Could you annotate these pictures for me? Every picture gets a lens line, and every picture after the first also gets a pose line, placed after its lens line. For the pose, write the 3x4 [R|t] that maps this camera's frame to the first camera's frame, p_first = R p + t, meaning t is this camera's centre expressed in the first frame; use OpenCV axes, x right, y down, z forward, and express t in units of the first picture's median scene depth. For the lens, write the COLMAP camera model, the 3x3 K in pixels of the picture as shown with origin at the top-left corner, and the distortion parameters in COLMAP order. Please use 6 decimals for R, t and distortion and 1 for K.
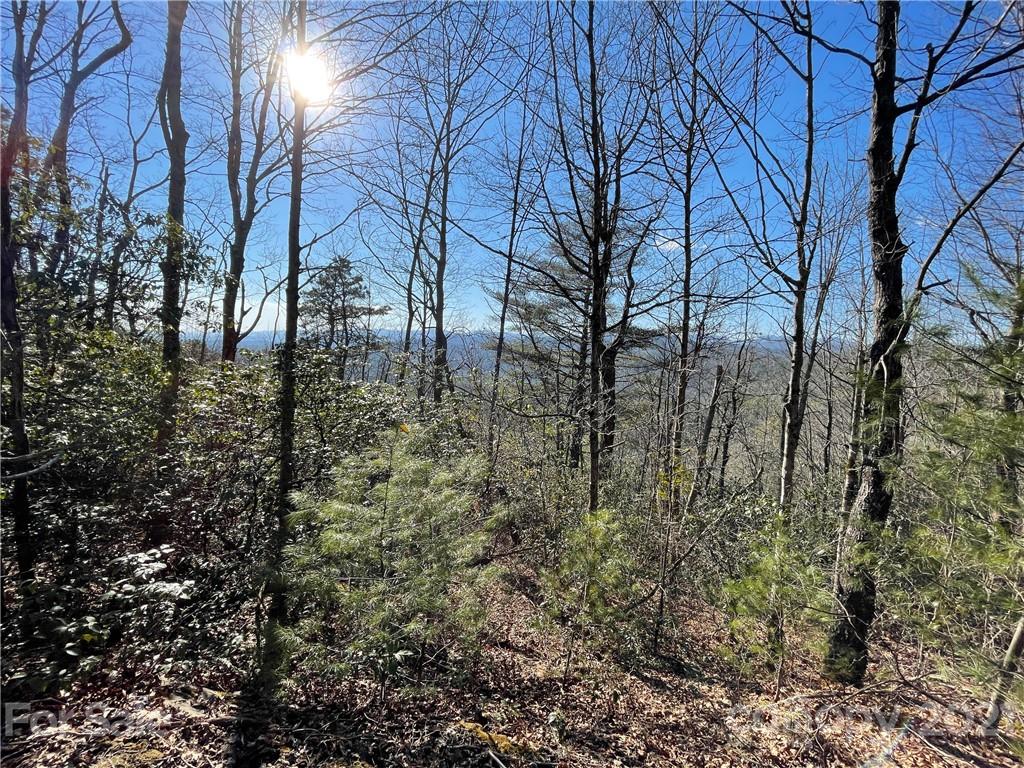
lens RADIAL K [[415.4, 0, 508.9], [0, 415.4, 382.1], [0, 0, 1]] dist [0.000179, -0.001486]
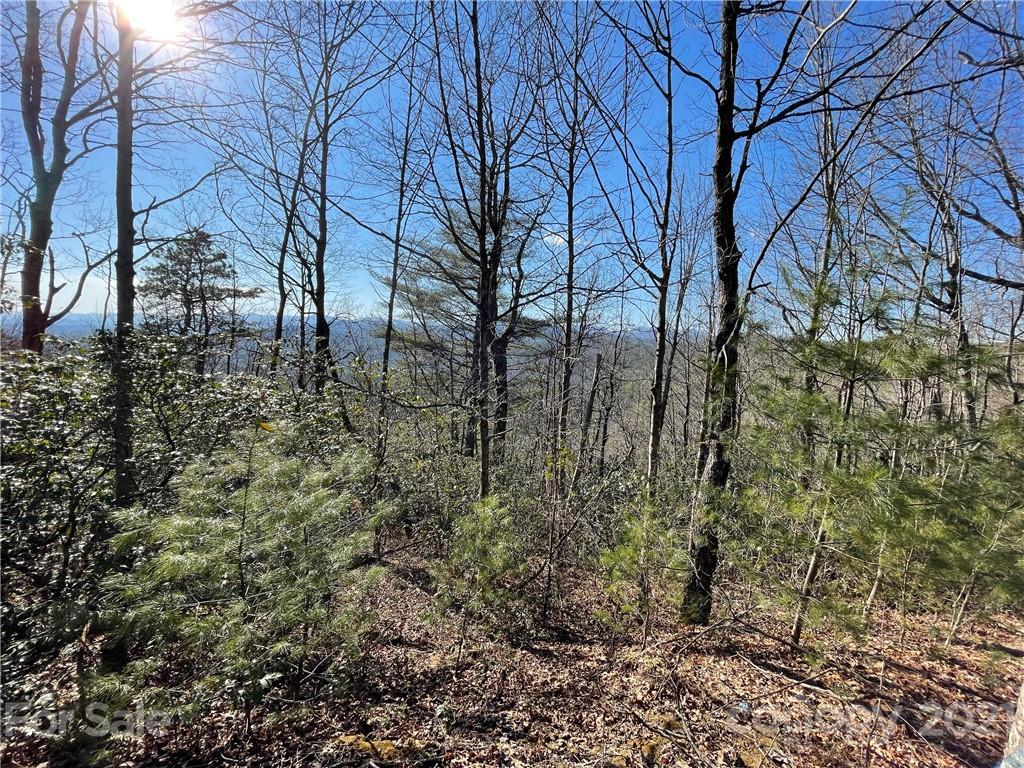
lens RADIAL K [[415.4, 0, 509.7], [0, 415.4, 383.1], [0, 0, 1]] dist [0.000179, -0.001486]
pose [[0.967923, -0.020417, 0.250415, 0.012562], [0.013154, 0.999444, 0.030644, -0.000631], [-0.250901, -0.026367, 0.967654, 0.007125]]
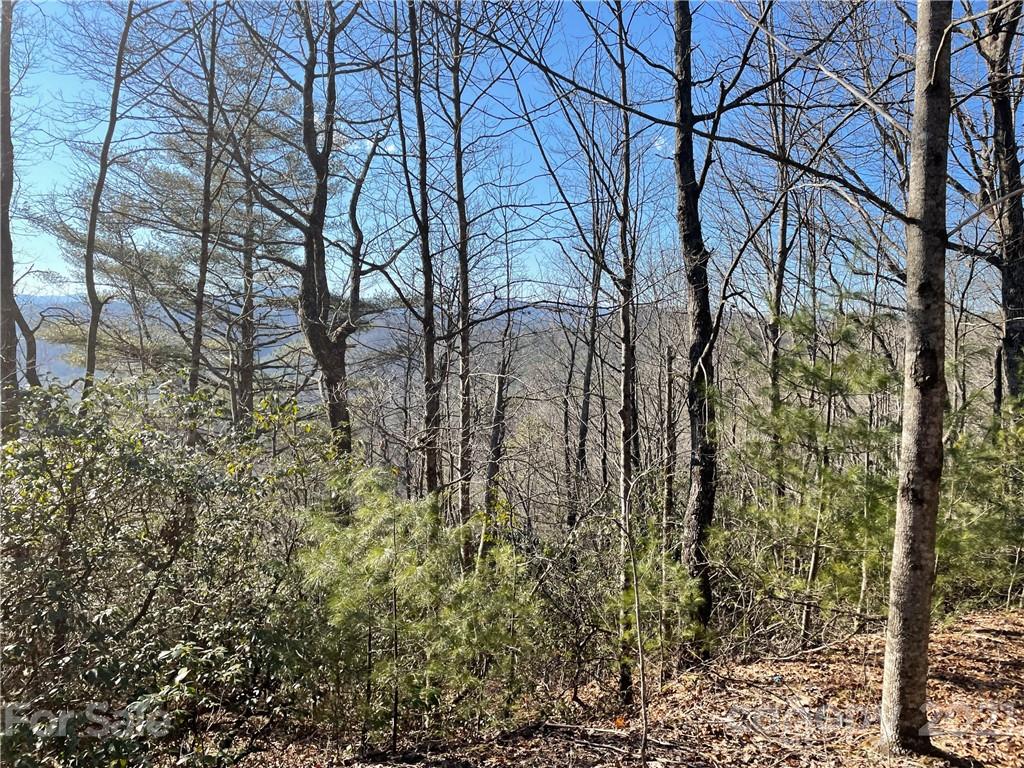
lens RADIAL K [[769.7, 0, 504.7], [0, 769.7, 369.8], [0, 0, 1]] dist [0.093302, -0.113677]
pose [[0.841638, -0.050968, 0.537632, -0.466681], [0.062396, 0.998047, -0.003061, -0.049410], [-0.536425, 0.036122, 0.843174, -0.313788]]
